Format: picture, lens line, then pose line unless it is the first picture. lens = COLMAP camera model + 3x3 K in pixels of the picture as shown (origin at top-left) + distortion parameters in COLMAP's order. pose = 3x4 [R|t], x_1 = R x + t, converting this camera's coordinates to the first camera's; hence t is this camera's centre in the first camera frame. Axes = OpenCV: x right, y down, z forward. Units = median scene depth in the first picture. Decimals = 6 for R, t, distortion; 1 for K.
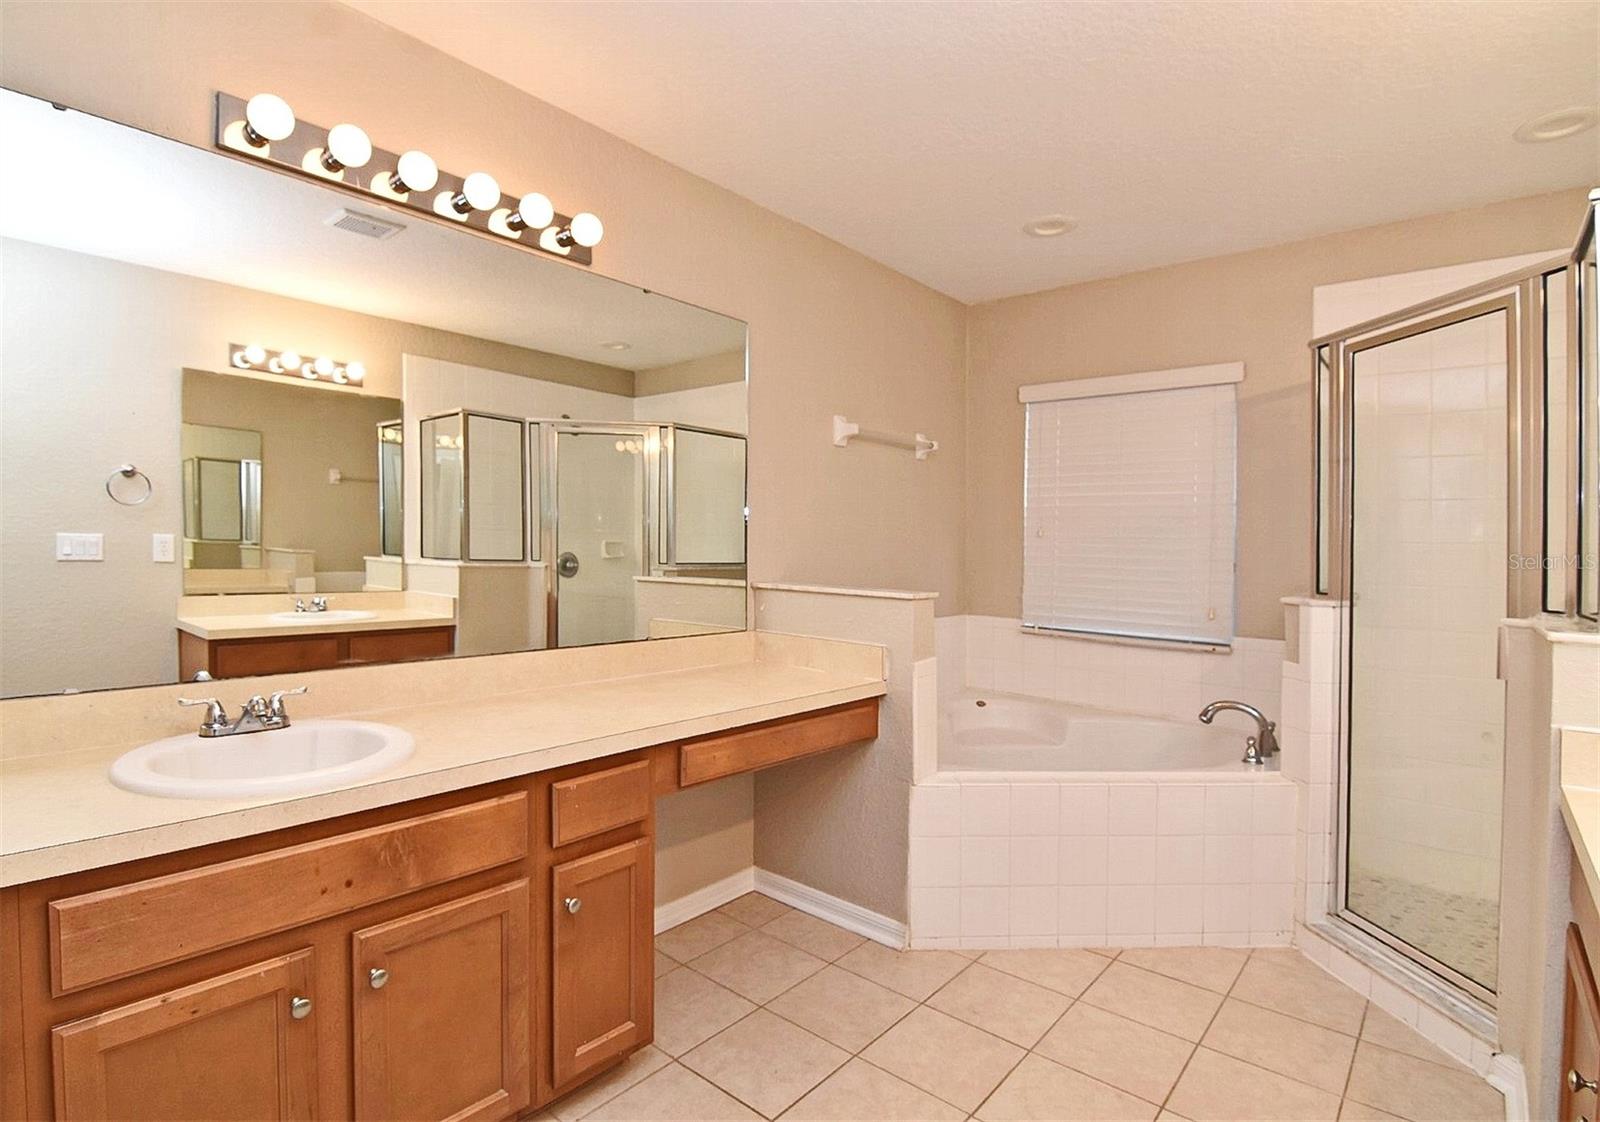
lens RADIAL K [[803.5, 0, 800.0], [0, 803.5, 561.0], [0, 0, 1]] dist [-0.001826, -0.016092]
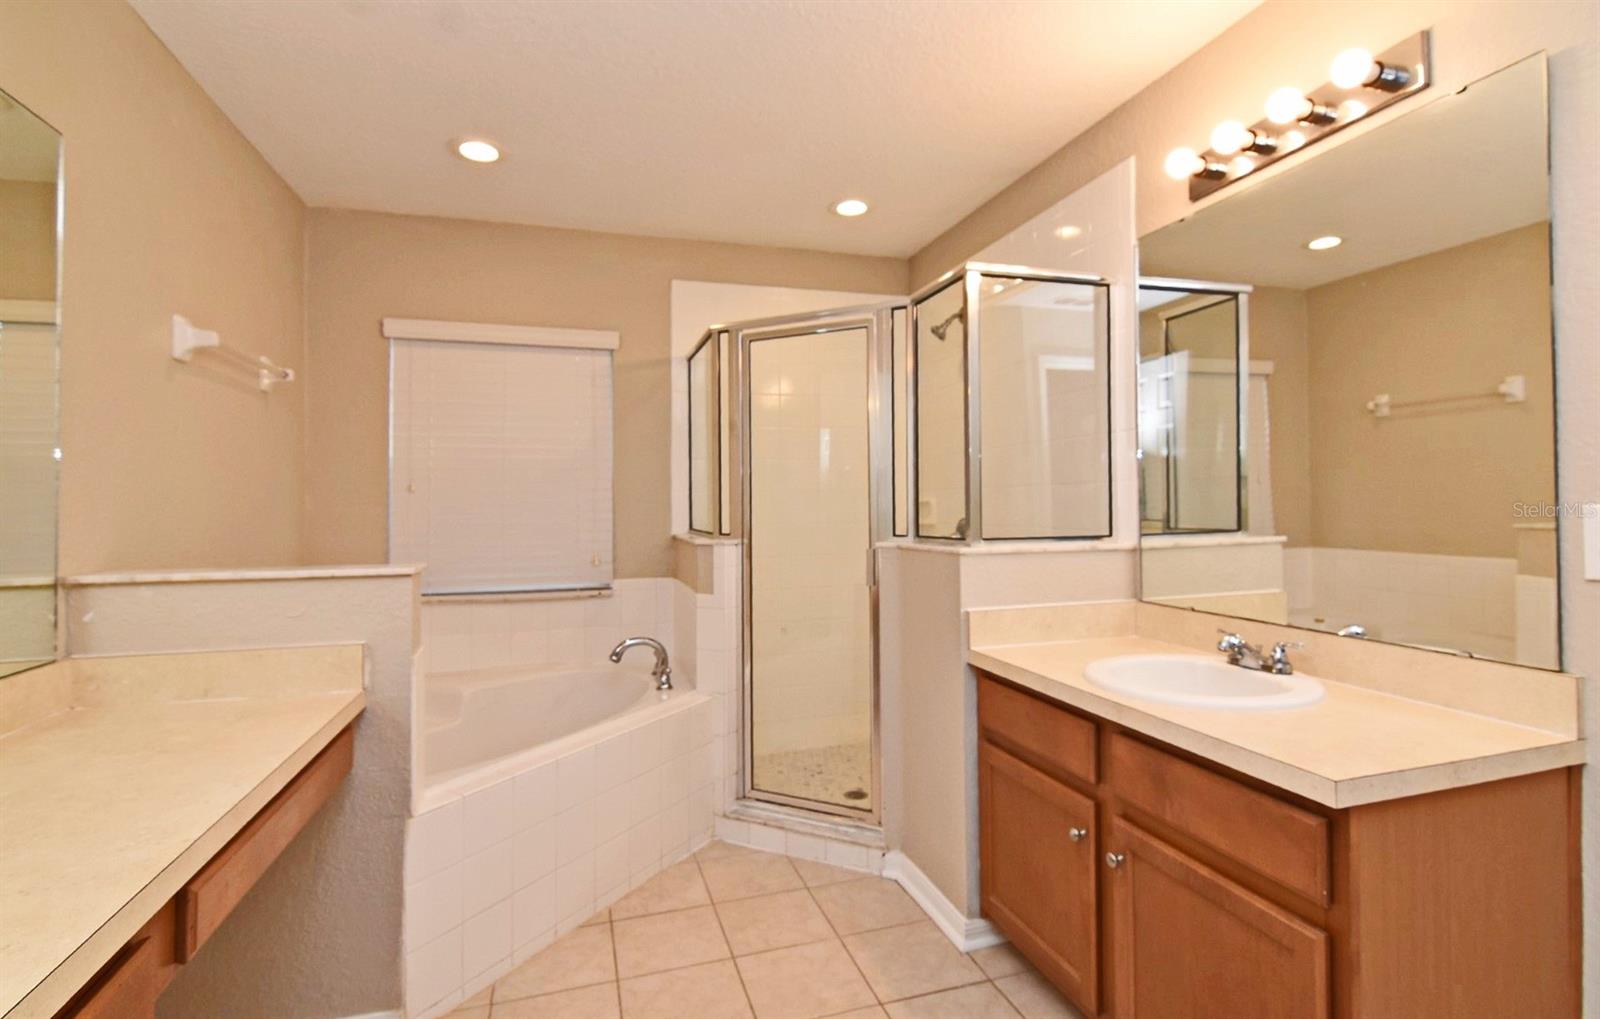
lens RADIAL K [[763.5, 0, 802.0], [0, 763.5, 482.7], [0, 0, 1]] dist [0.001266, -0.000455]
pose [[0.539246, -0.003907, 0.842139, -0.262243], [0.037255, 0.999121, -0.019220, -0.011196], [-0.841324, 0.041739, 0.538918, 0.276365]]
